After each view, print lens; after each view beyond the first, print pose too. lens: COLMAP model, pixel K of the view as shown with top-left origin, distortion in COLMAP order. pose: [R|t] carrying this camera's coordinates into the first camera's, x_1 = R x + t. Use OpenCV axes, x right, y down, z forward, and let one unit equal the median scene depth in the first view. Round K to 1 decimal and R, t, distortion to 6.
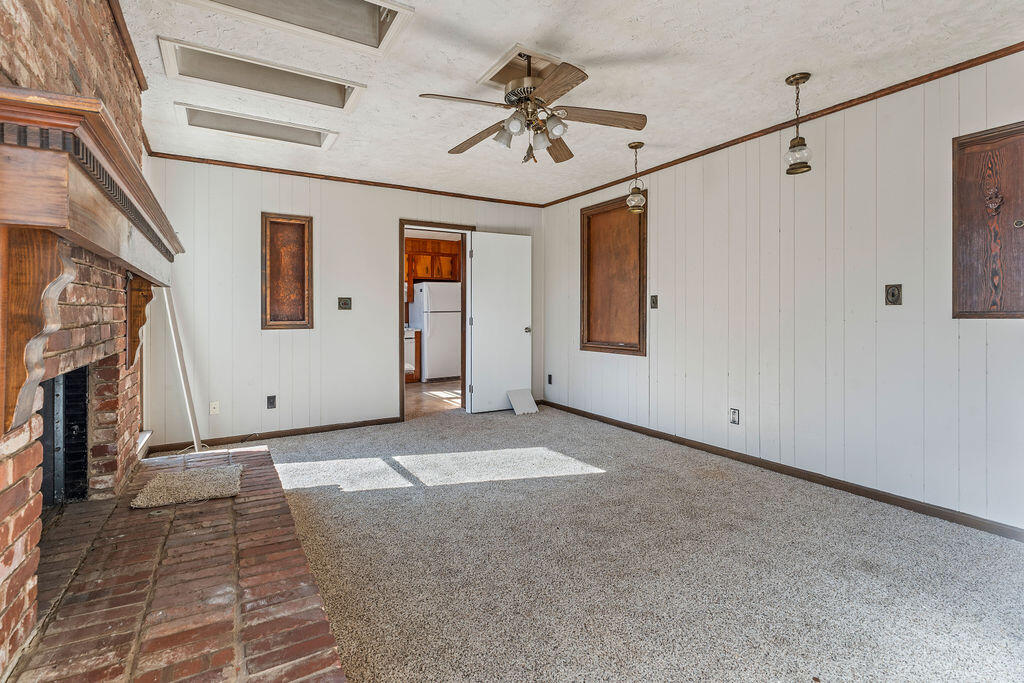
lens RADIAL K [[478.0, 0, 511.3], [0, 478.0, 322.3], [0, 0, 1]] dist [-0.000583, -0.000218]
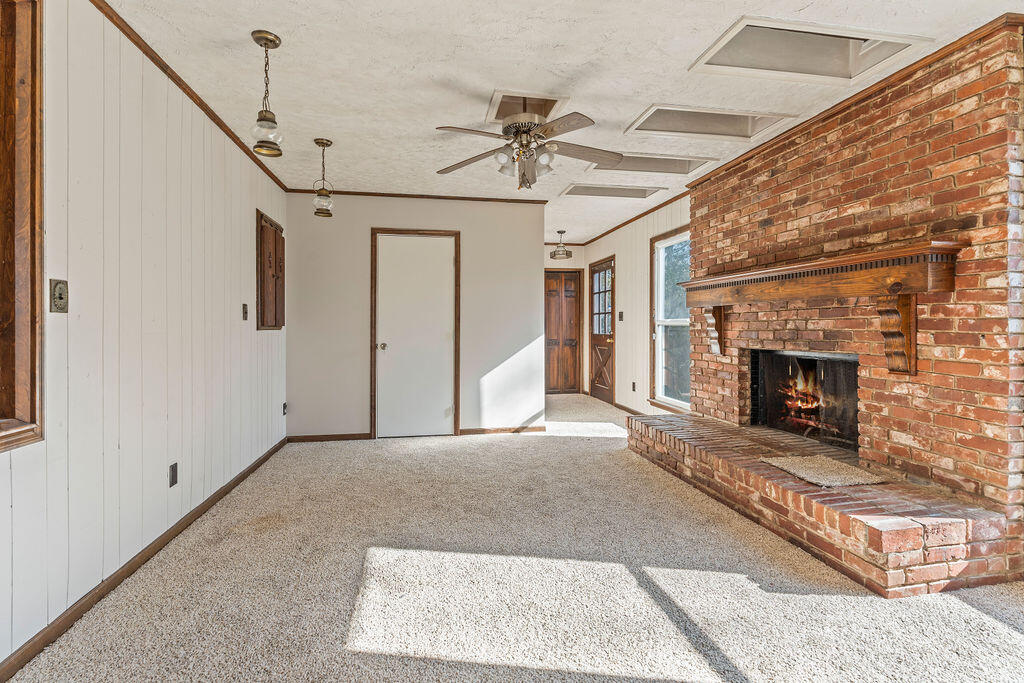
lens RADIAL K [[478.0, 0, 511.3], [0, 478.0, 322.3], [0, 0, 1]] dist [-0.000583, -0.000218]
pose [[-0.938680, 0.002444, 0.344781, -0.260768], [0.004107, 0.999983, 0.004093, -0.028693], [-0.344765, 0.005258, -0.938674, 1.711026]]
